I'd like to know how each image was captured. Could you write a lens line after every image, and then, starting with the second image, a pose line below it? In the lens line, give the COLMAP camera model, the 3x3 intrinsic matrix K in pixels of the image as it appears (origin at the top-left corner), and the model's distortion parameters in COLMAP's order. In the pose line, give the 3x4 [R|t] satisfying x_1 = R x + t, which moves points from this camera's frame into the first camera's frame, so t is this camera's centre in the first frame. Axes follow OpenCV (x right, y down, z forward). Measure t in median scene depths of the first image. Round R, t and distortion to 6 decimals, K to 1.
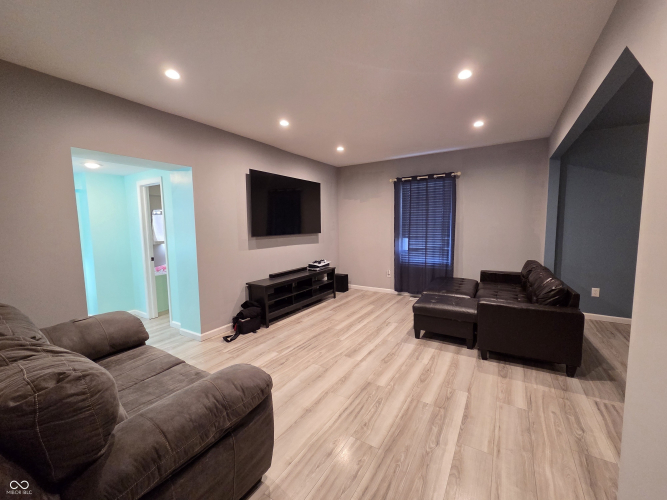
lens RADIAL K [[270.9, 0, 337.2], [0, 270.9, 247.9], [0, 0, 1]] dist [0.001234, 0.000215]
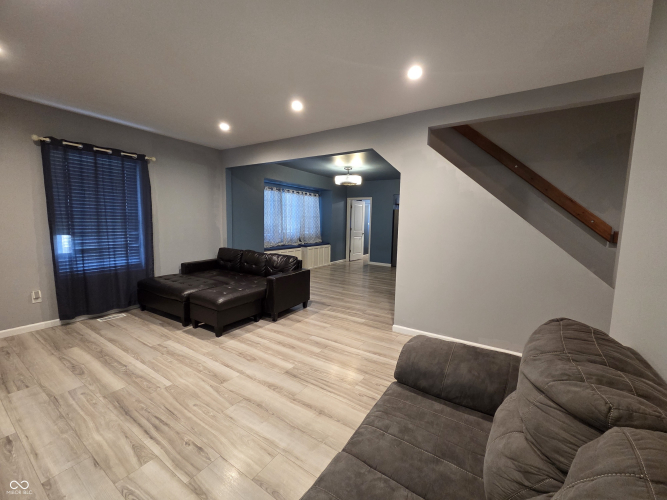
lens RADIAL K [[270.9, 0, 337.2], [0, 270.9, 247.9], [0, 0, 1]] dist [0.001234, 0.000215]
pose [[0.012223, -0.084481, 0.996350, -0.573494], [0.063639, 0.994470, 0.083540, -0.026216], [-0.997898, 0.062385, 0.017532, 0.511240]]
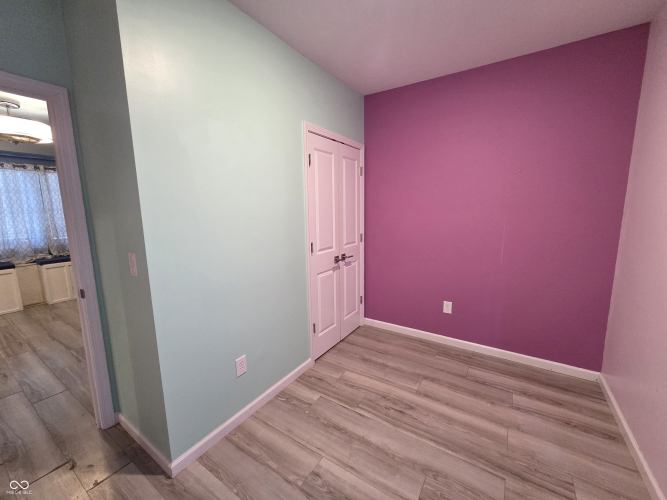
lens RADIAL K [[272.8, 0, 334.9], [0, 272.8, 248.7], [0, 0, 1]] dist [-0.000437, 0.000086]
pose [[0.025860, -0.136041, 0.990366, 0.389891], [0.097935, 0.986276, 0.132922, 0.026648], [-0.994857, 0.093554, 0.038828, -0.526907]]
